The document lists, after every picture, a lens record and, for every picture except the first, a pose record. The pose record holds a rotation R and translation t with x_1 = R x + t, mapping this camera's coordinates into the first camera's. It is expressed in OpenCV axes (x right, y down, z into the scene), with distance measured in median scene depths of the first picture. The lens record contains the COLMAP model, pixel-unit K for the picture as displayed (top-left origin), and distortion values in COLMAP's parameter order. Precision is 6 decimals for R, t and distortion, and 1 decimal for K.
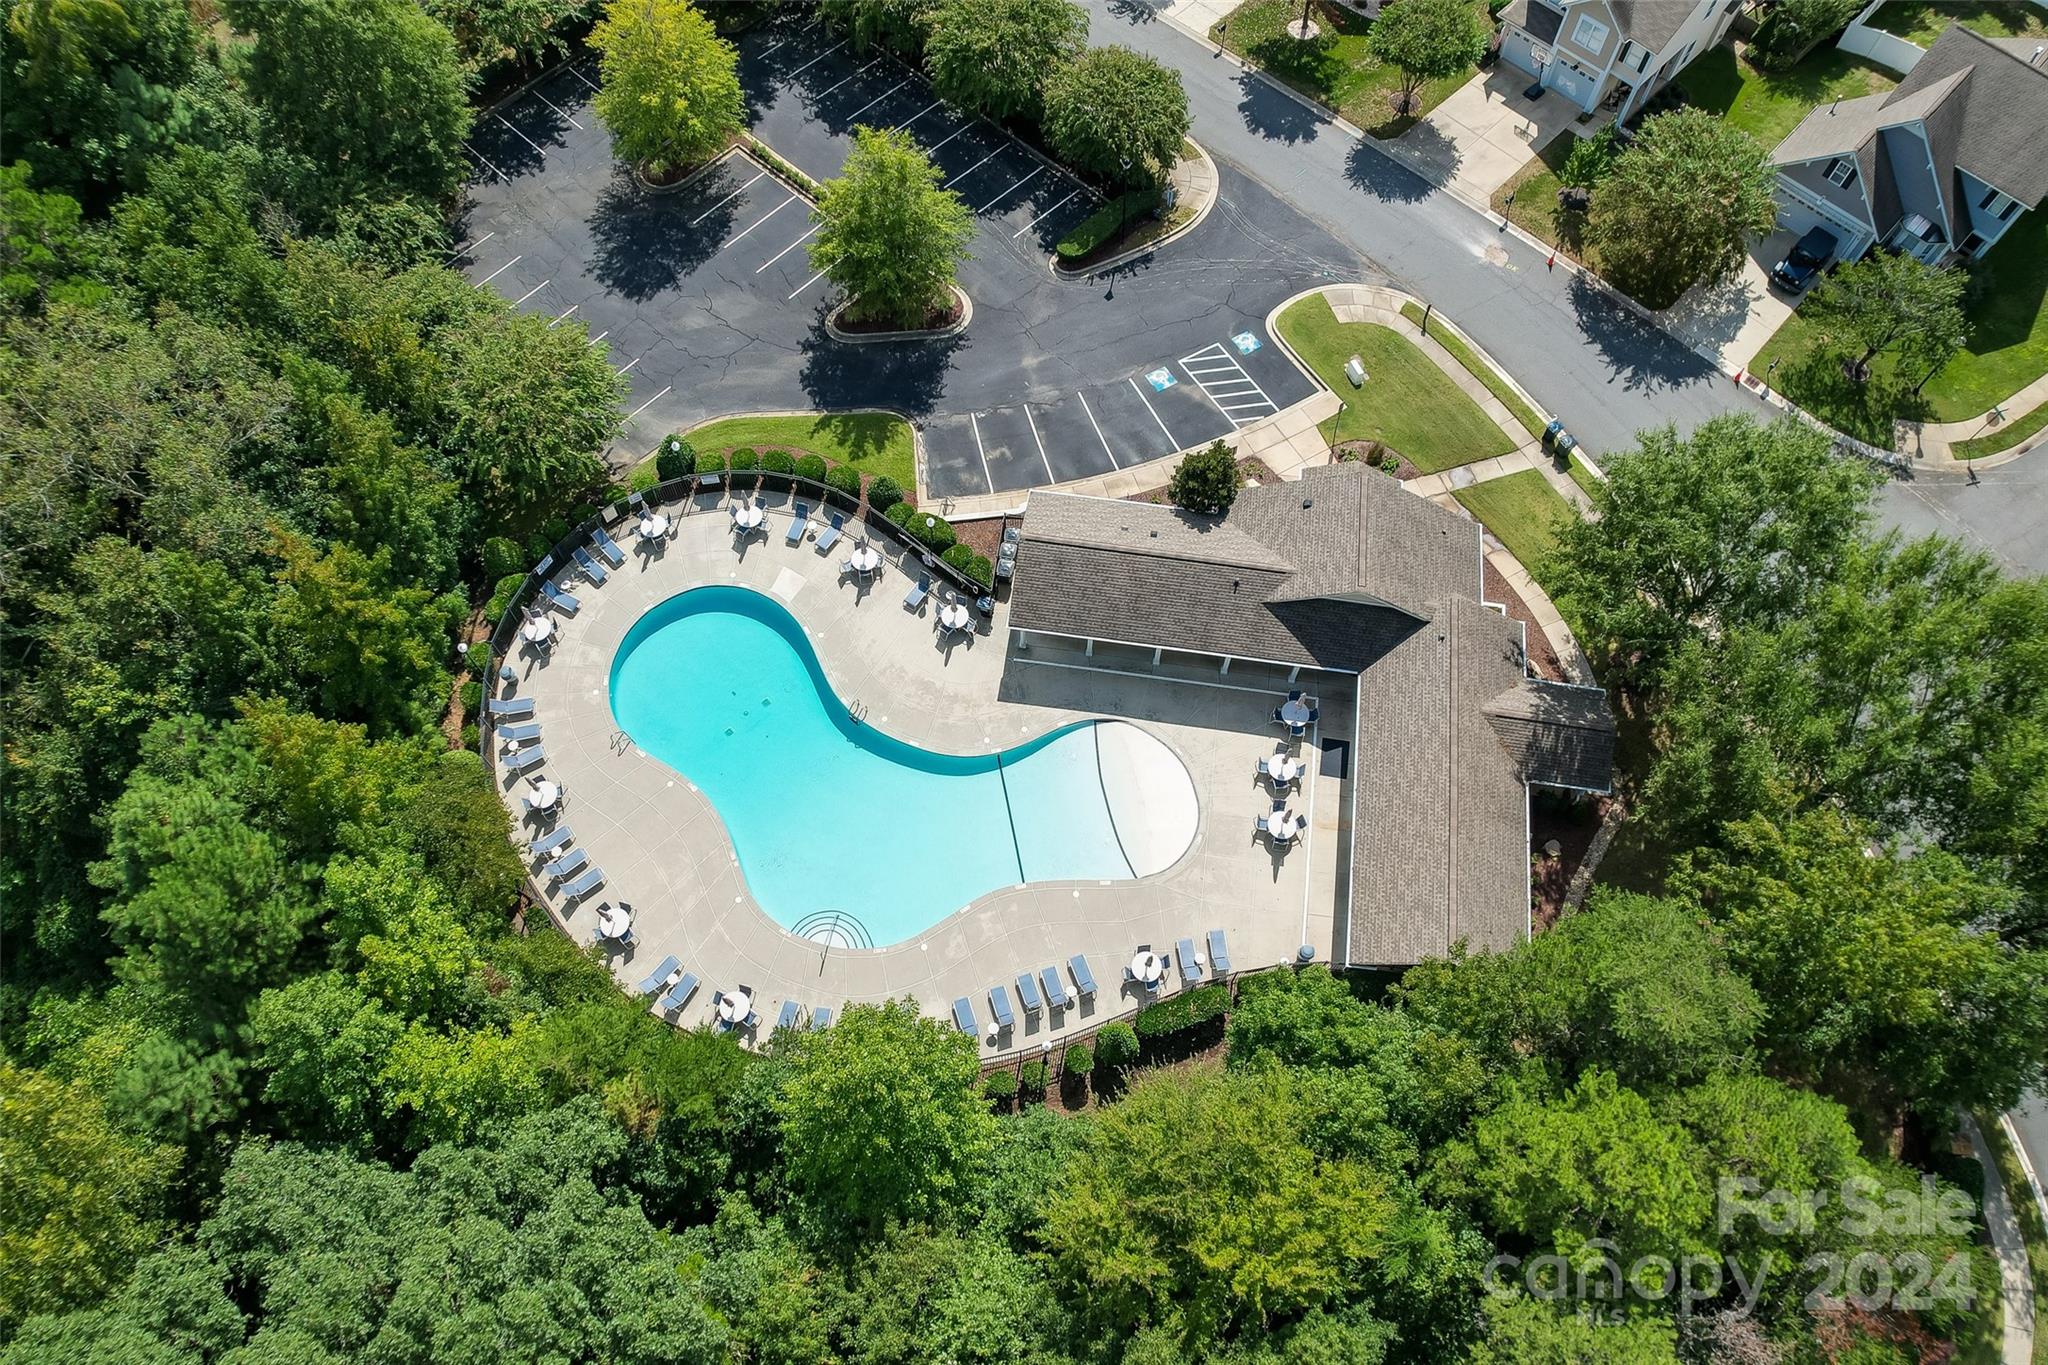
lens RADIAL K [[1413.8, 0, 1024.0], [0, 1413.8, 682.5], [0, 0, 1]] dist [-0.135261, 0.080147]
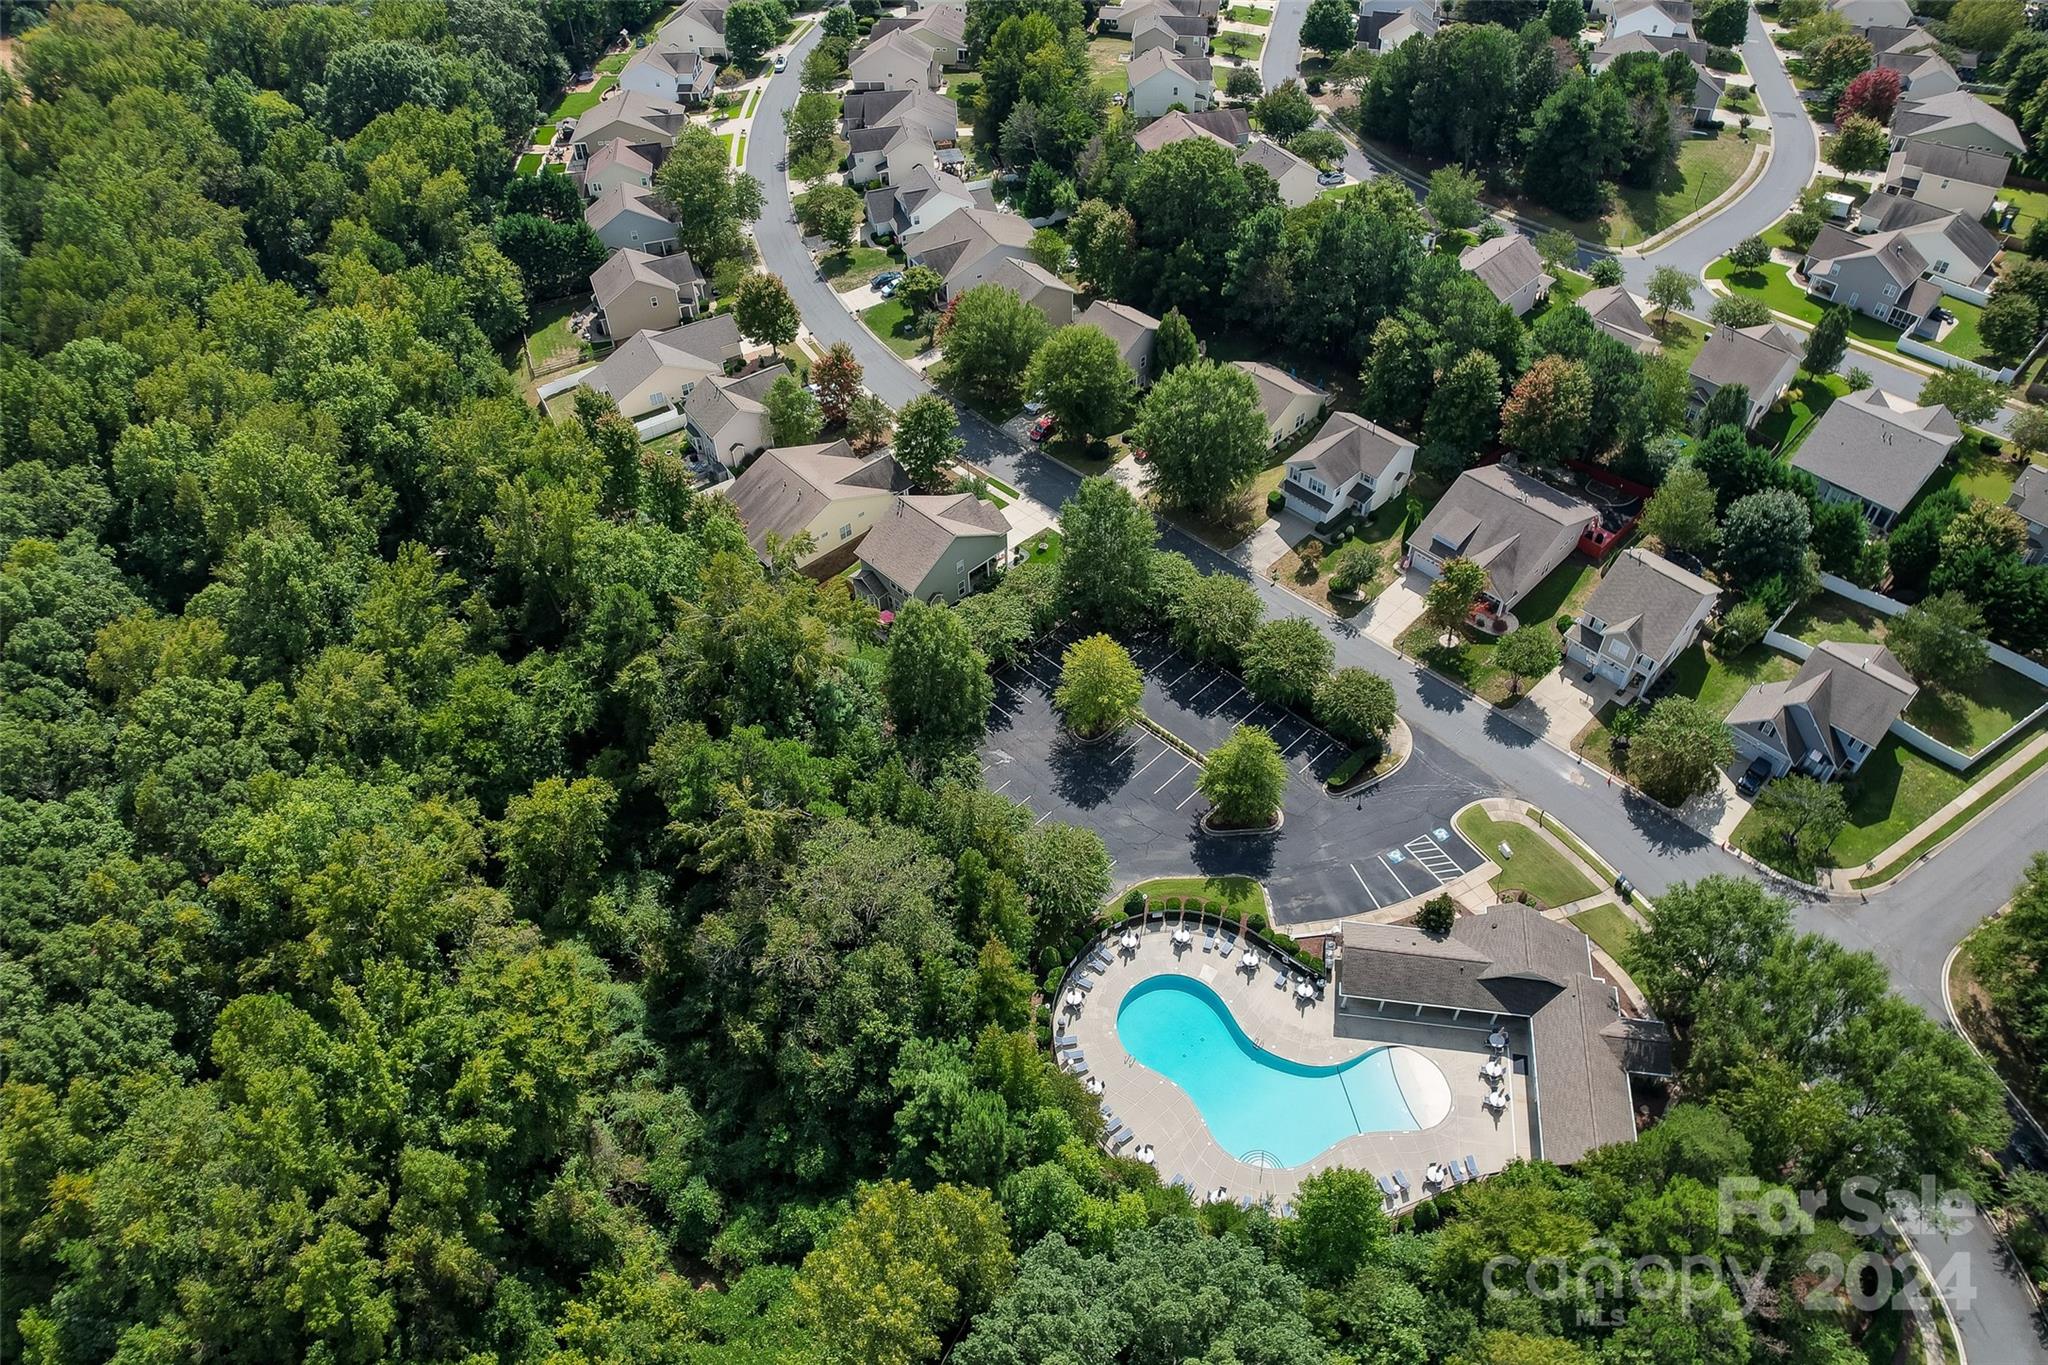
lens RADIAL K [[1343.1, 0, 1054.9], [0, 1343.1, 665.9], [0, 0, 1]] dist [-0.138214, 0.076089]
pose [[0.999530, -0.004588, -0.030318, -0.295407], [-0.005118, 0.949904, -0.312499, 0.085526], [0.030233, 0.312507, 0.949434, -0.713235]]
